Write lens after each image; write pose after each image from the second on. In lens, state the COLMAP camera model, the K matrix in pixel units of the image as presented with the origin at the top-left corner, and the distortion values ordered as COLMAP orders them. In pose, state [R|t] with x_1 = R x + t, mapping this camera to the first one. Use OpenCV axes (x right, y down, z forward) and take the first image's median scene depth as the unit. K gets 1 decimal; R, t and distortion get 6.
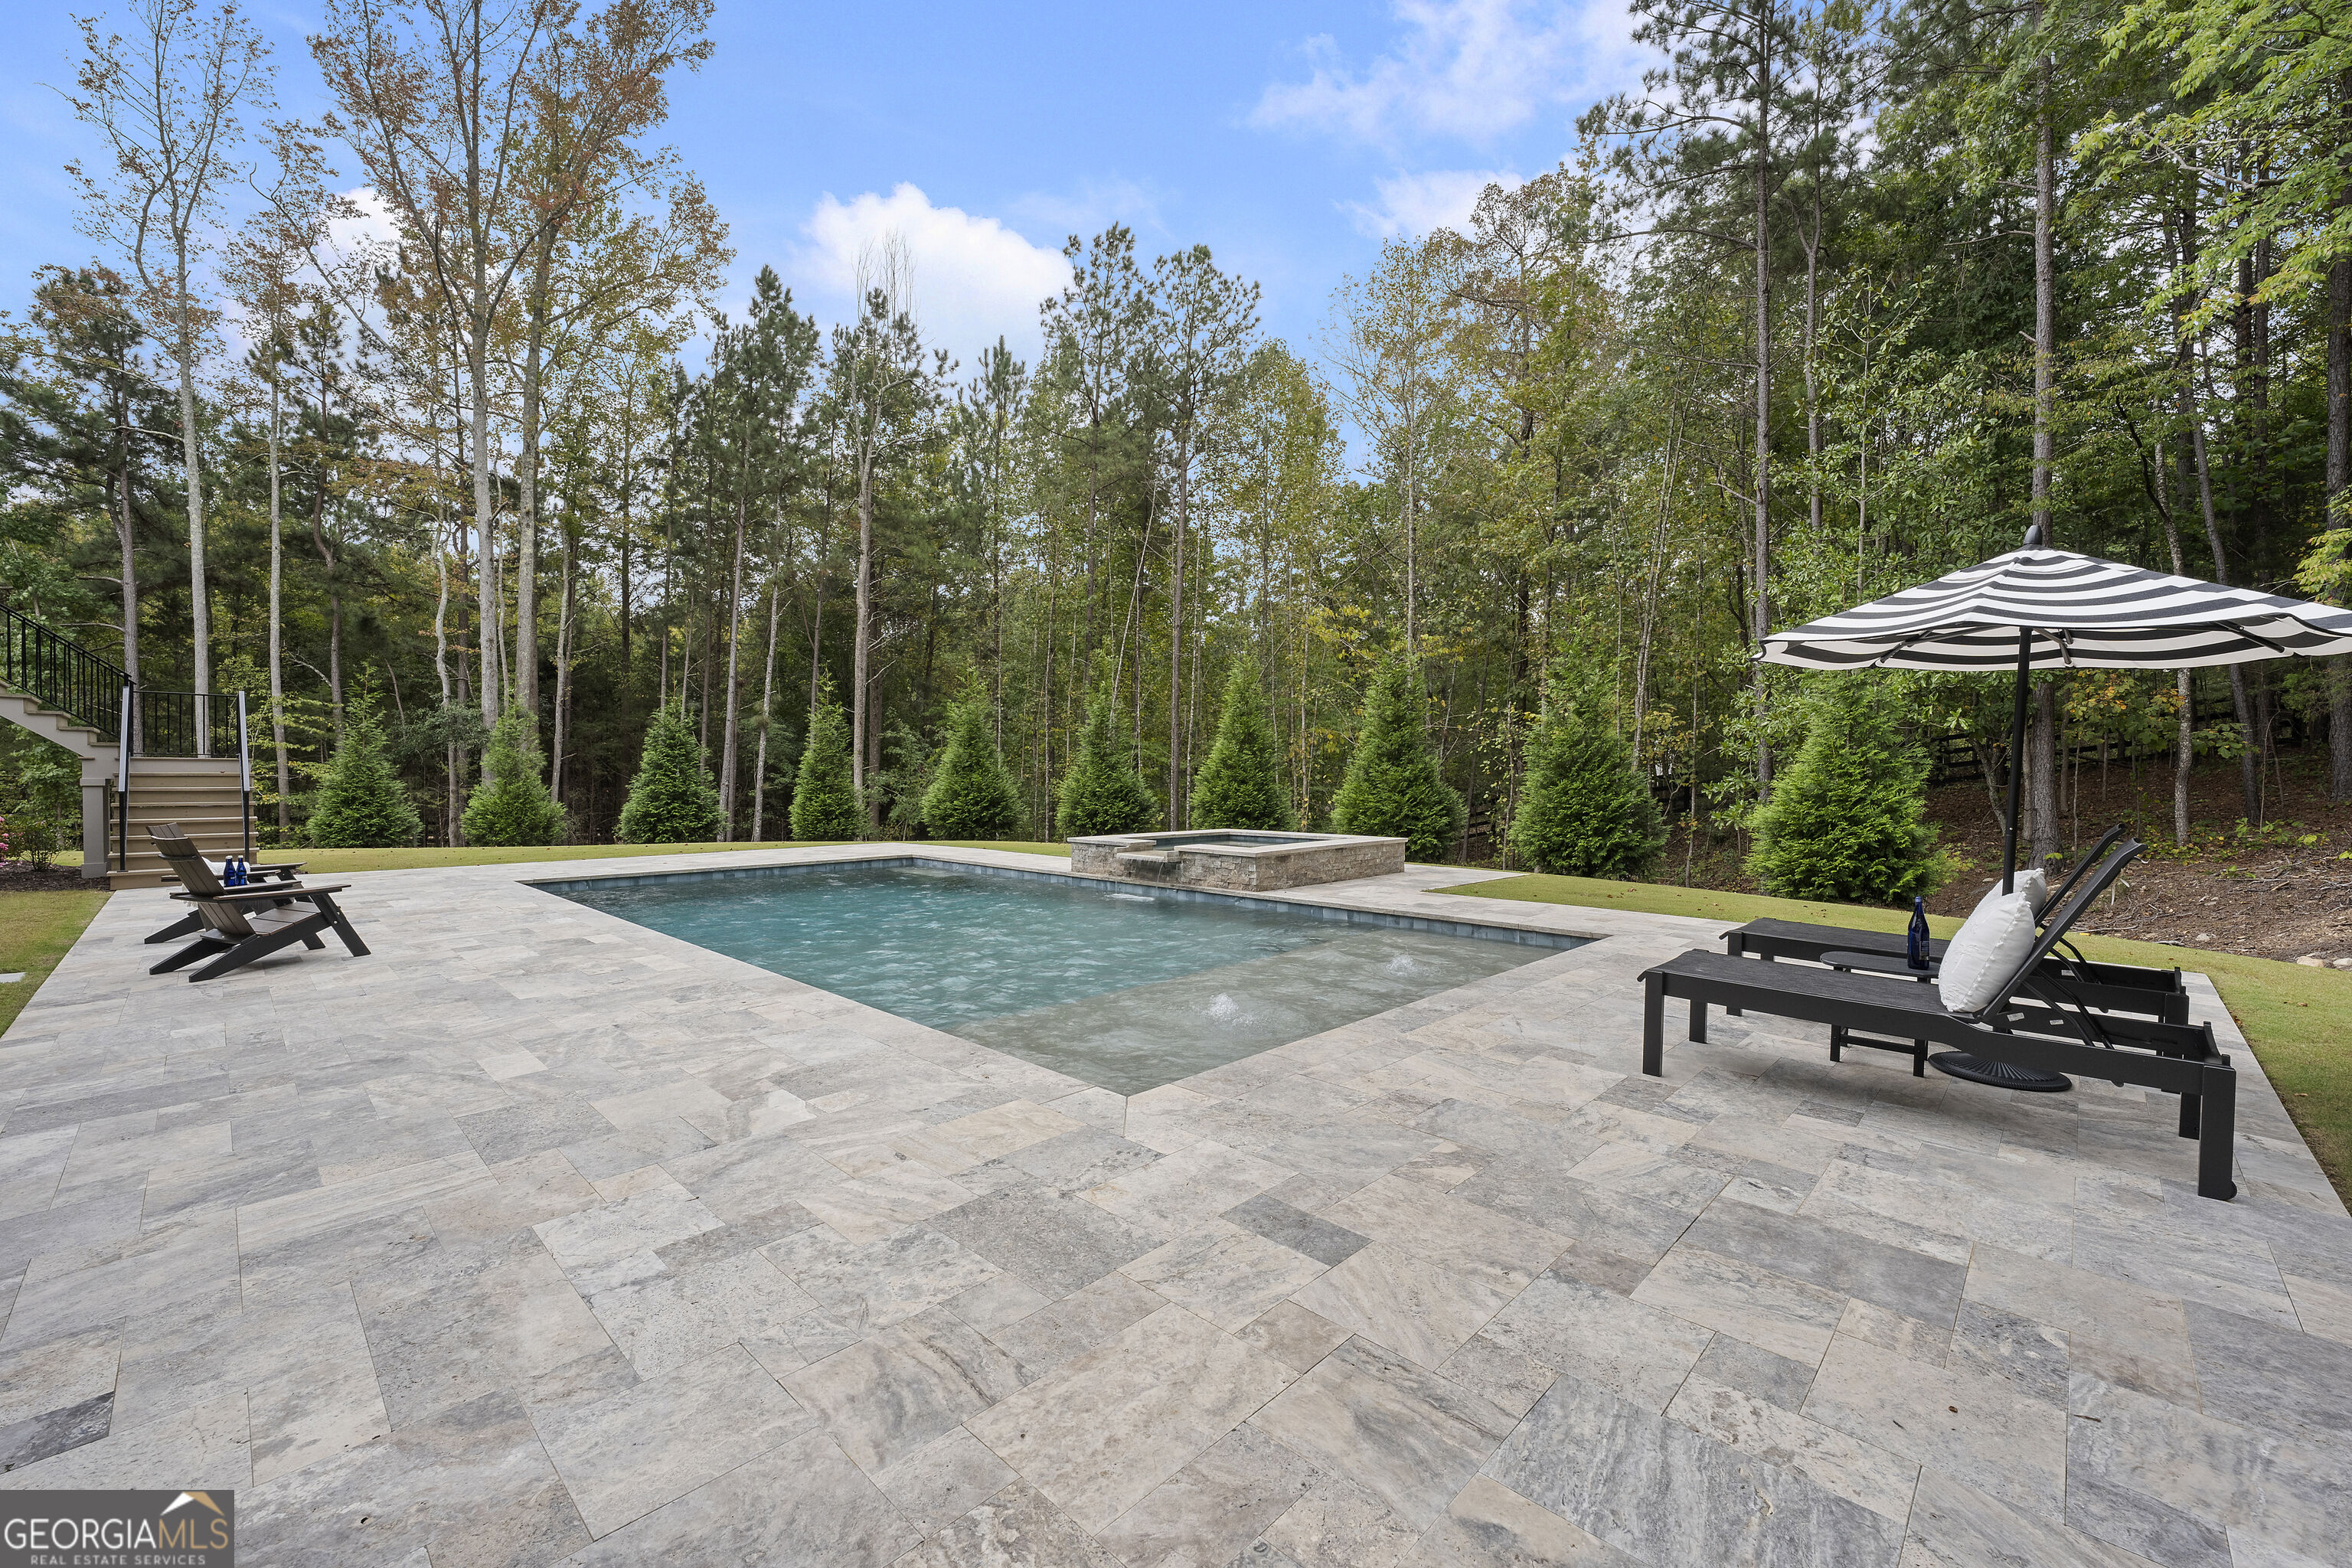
lens RADIAL K [[943.3, 0, 1171.1], [0, 943.3, 803.2], [0, 0, 1]] dist [-0.008094, 0.001474]
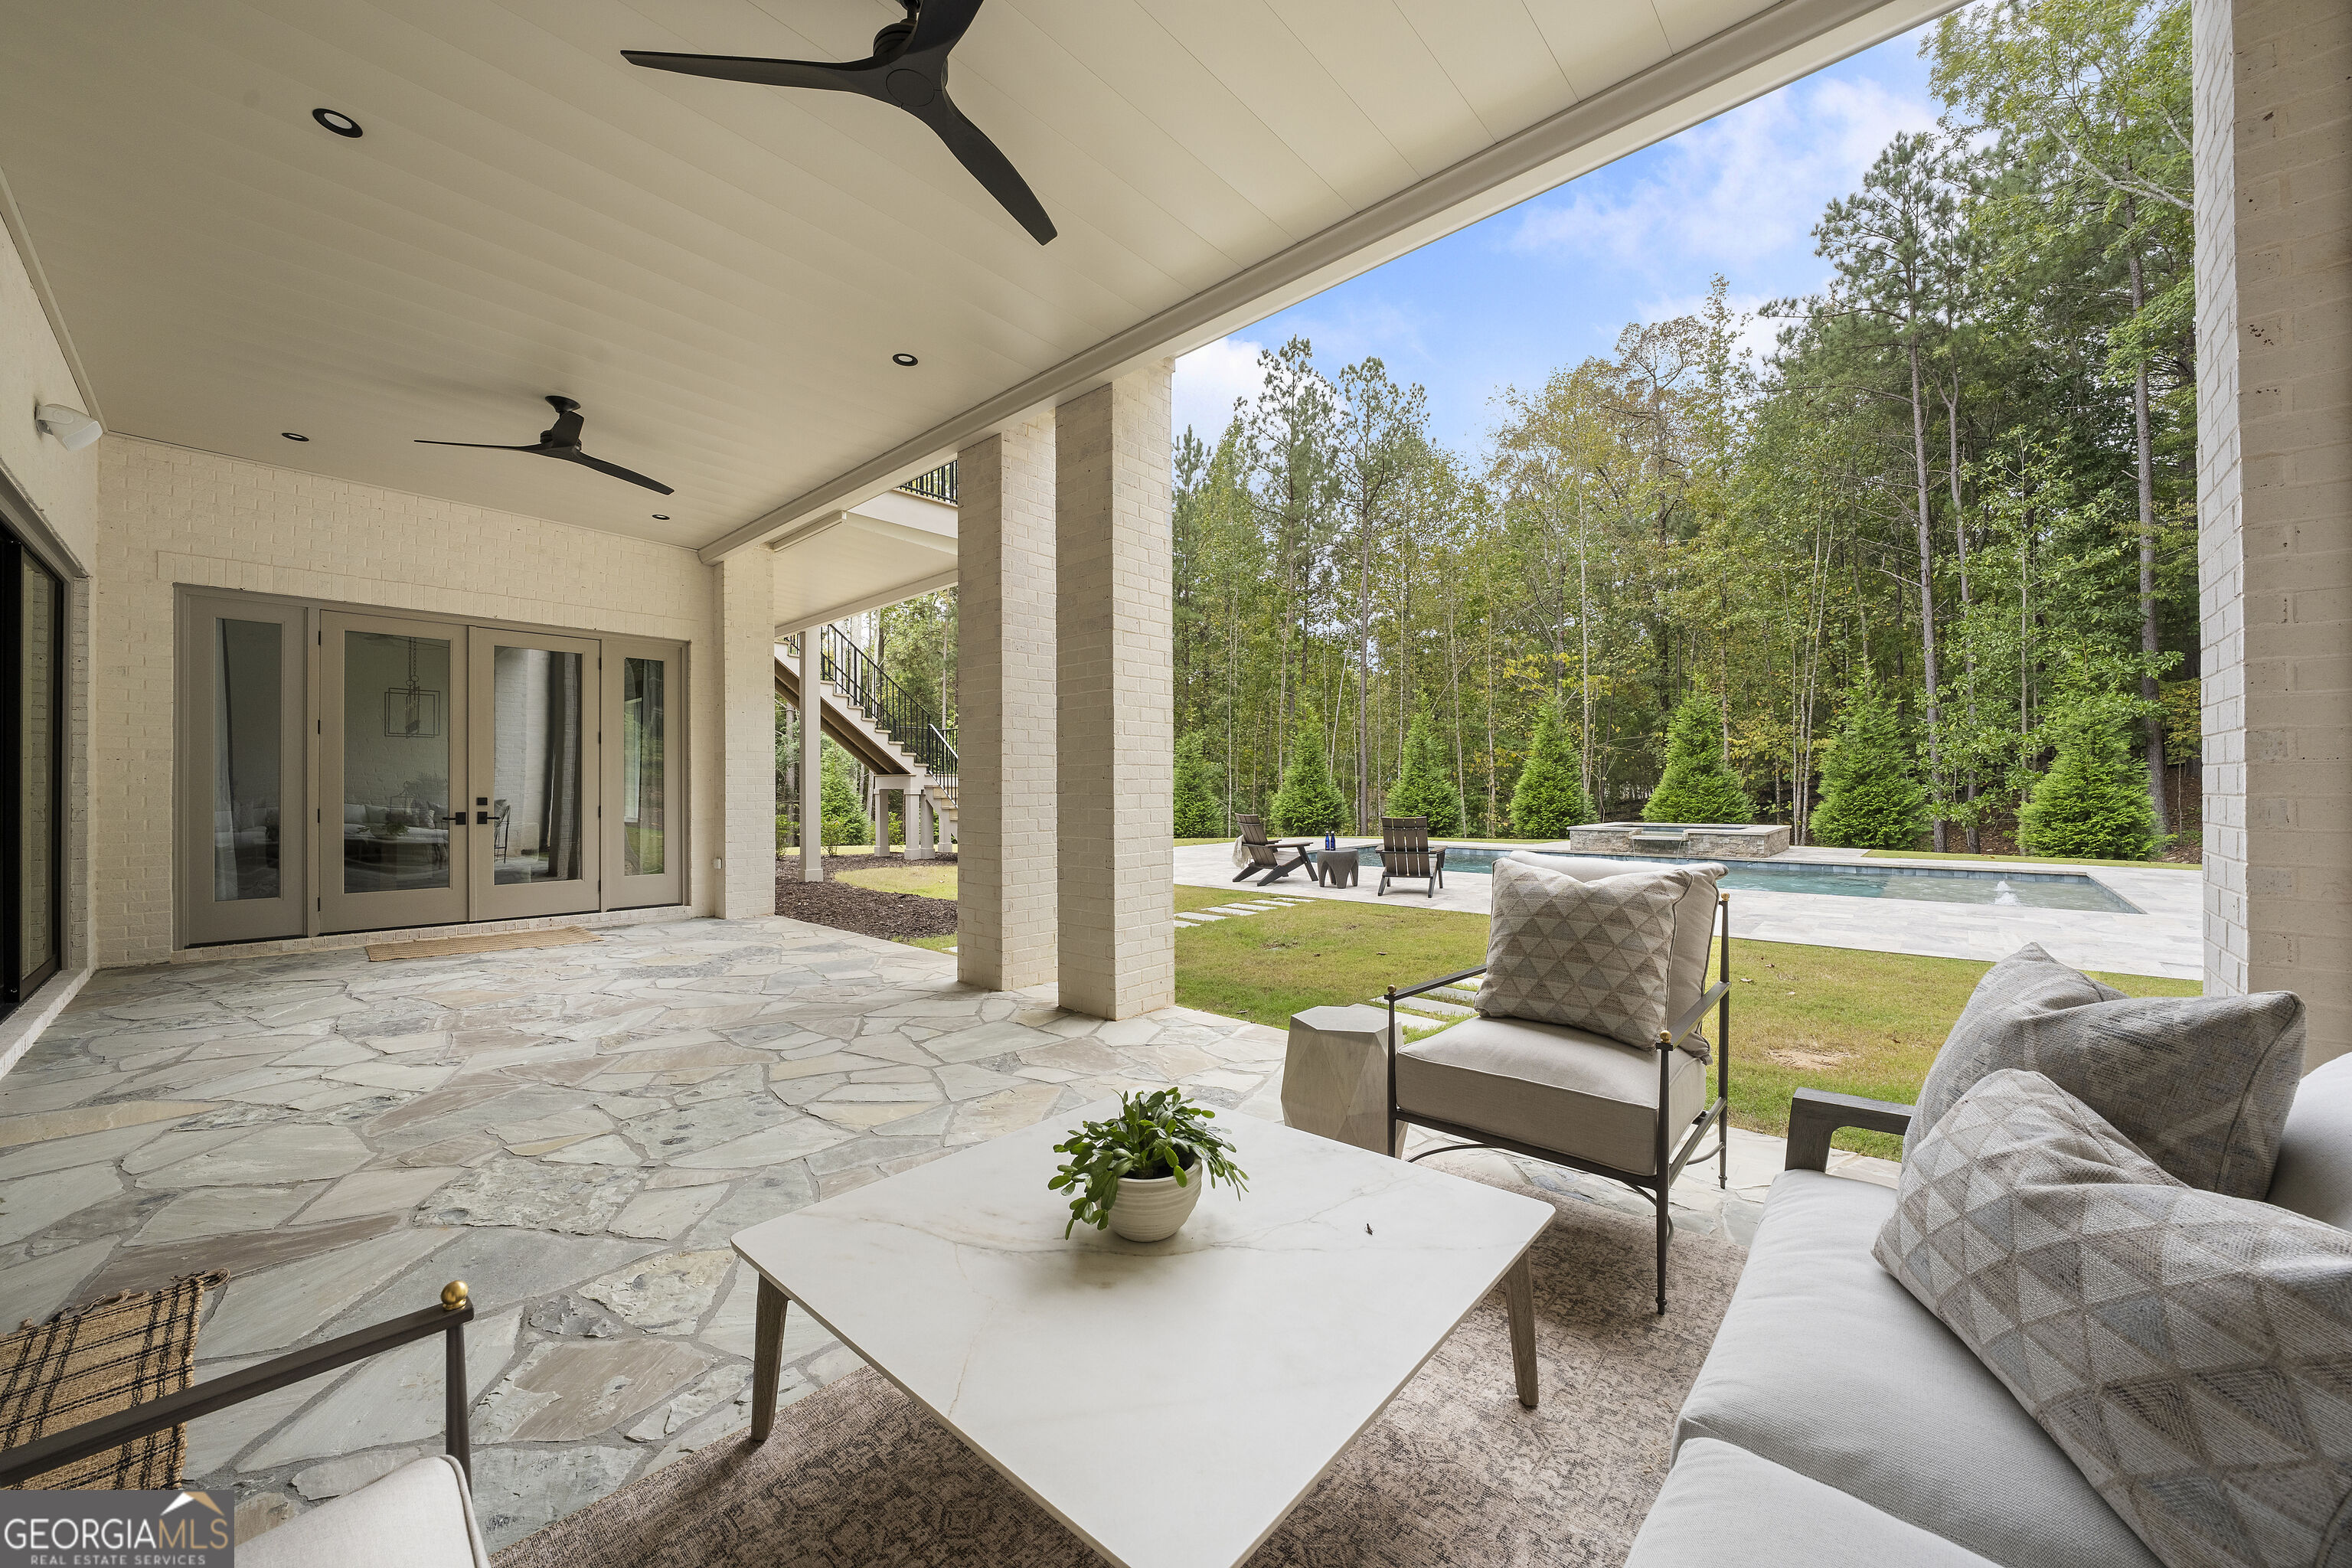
lens RADIAL K [[875.8, 0, 1176.3], [0, 875.8, 793.8], [0, 0, 1]] dist [-0.011750, -0.000264]
pose [[0.999053, -0.005823, 0.043108, -0.714261], [0.006922, 0.999653, -0.025397, 0.014211], [-0.042945, 0.025671, 0.998748, -0.295560]]
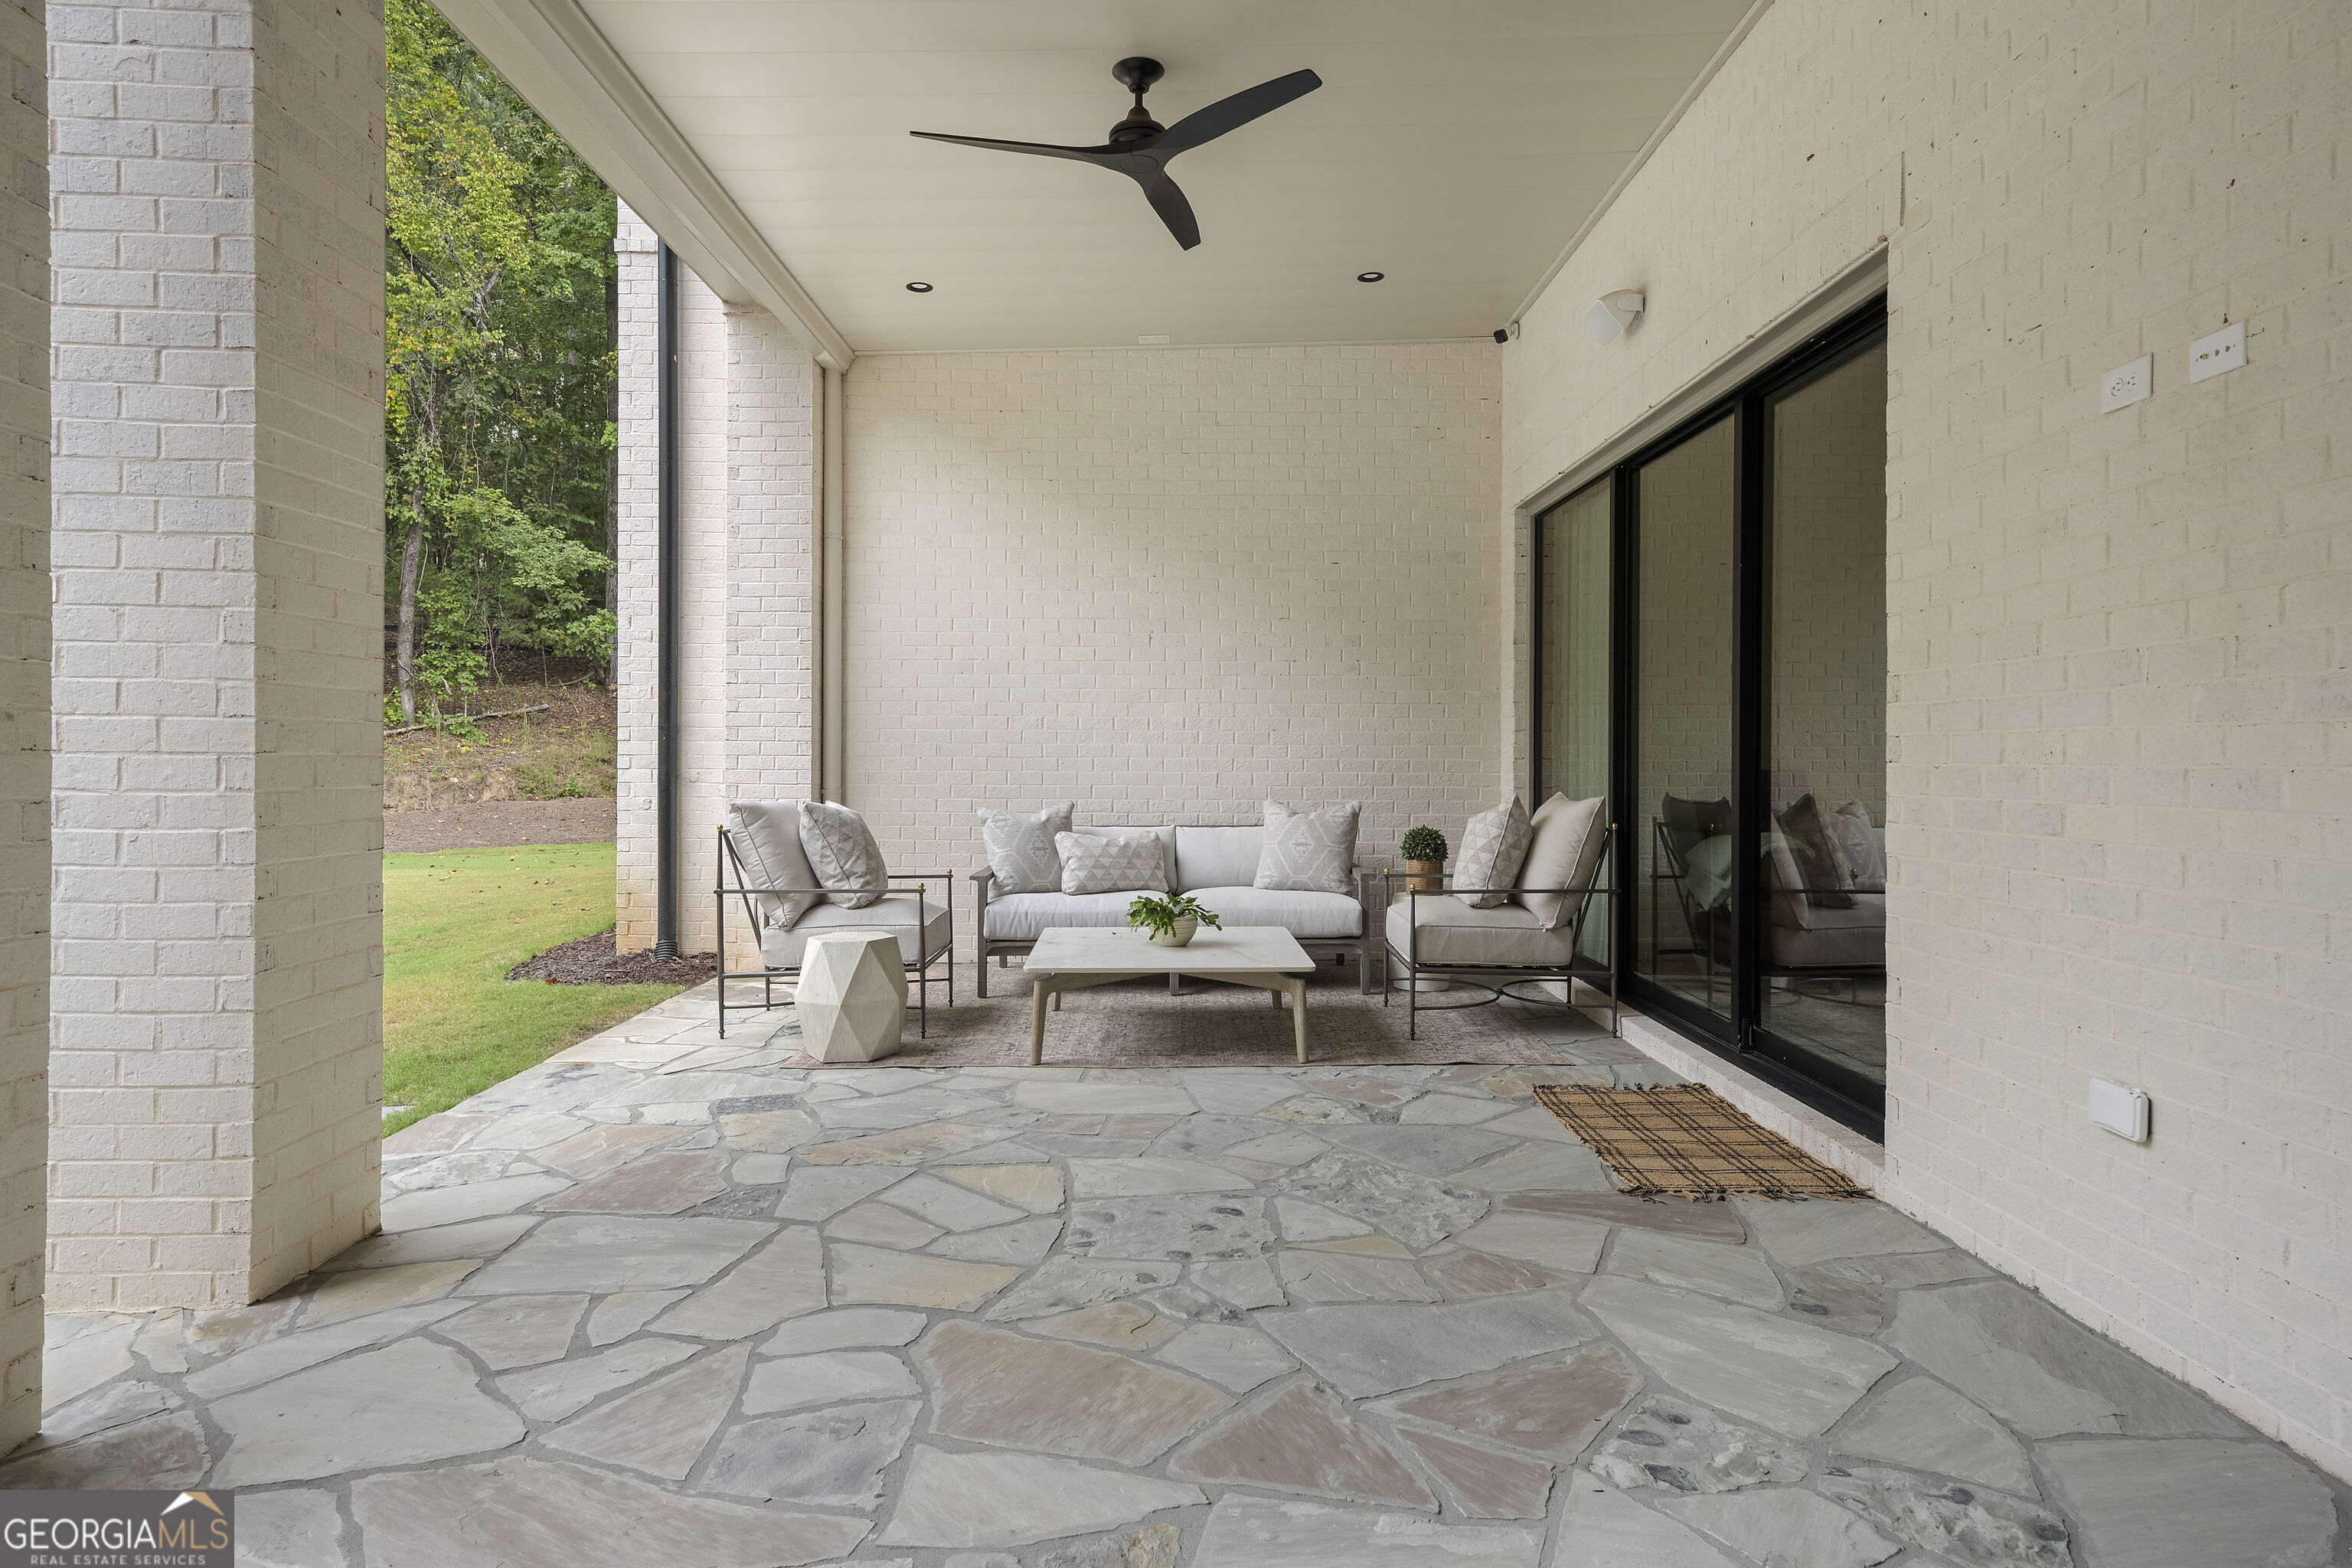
lens RADIAL K [[1282.9, 0, 1167.3], [0, 1282.9, 760.7], [0, 0, 1]] dist [0.023032, -0.001193]
pose [[-0.708722, -0.005760, 0.705464, -1.004001], [0.014495, 0.999637, 0.022724, 0.003164], [-0.705339, 0.026330, -0.708381, 0.122798]]
